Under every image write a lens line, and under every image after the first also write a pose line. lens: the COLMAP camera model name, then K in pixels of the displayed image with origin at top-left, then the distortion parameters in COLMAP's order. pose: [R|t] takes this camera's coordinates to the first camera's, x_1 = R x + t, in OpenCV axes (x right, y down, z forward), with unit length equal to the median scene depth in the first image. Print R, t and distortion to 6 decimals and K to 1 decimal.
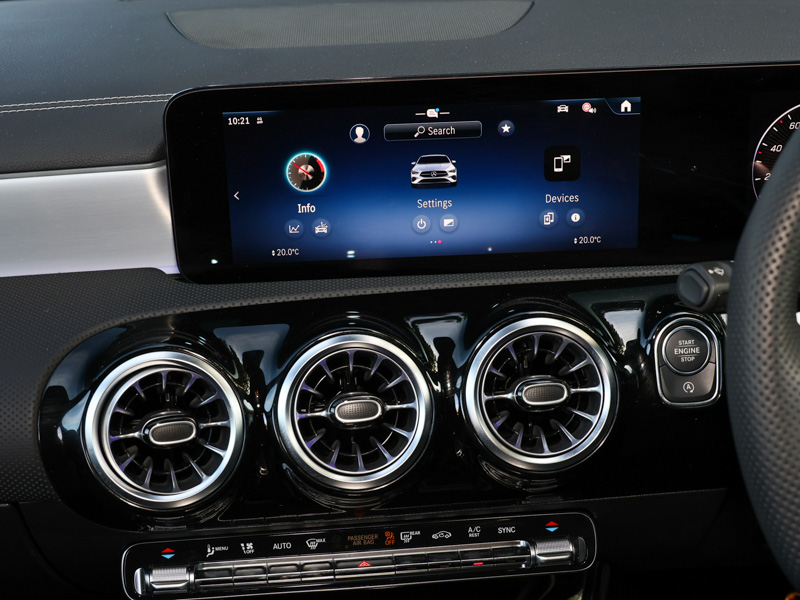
lens RADIAL K [[1363.0, 0, 412.5], [0, 1363.0, 303.7], [0, 0, 1]] dist [-0.053491, 0.000000]
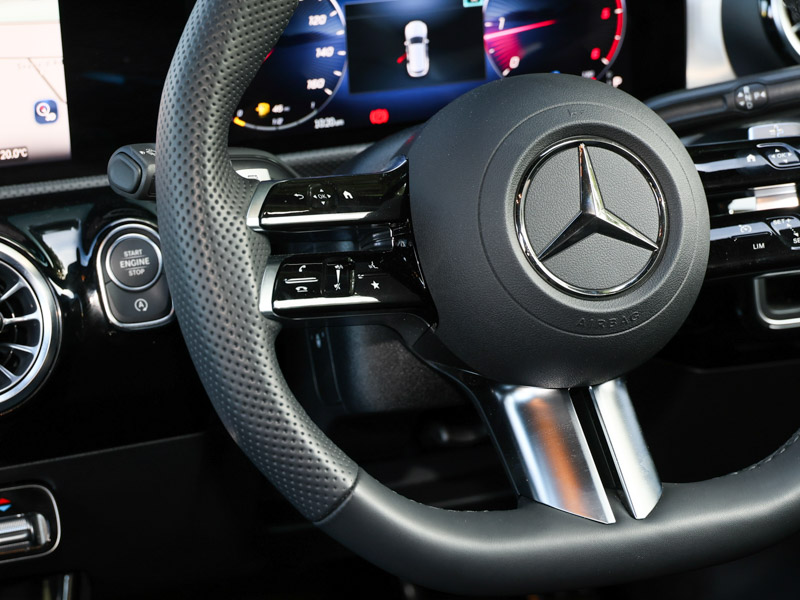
lens RADIAL K [[2423.6, 0, 398.5], [0, 2423.6, 295.9], [0, 0, 1]] dist [-0.339501, 0.000000]
pose [[0.960713, -0.087805, 0.263289, -0.039866], [0.108278, 0.992042, -0.064257, 0.170682], [-0.255552, 0.090241, 0.962575, -0.499301]]
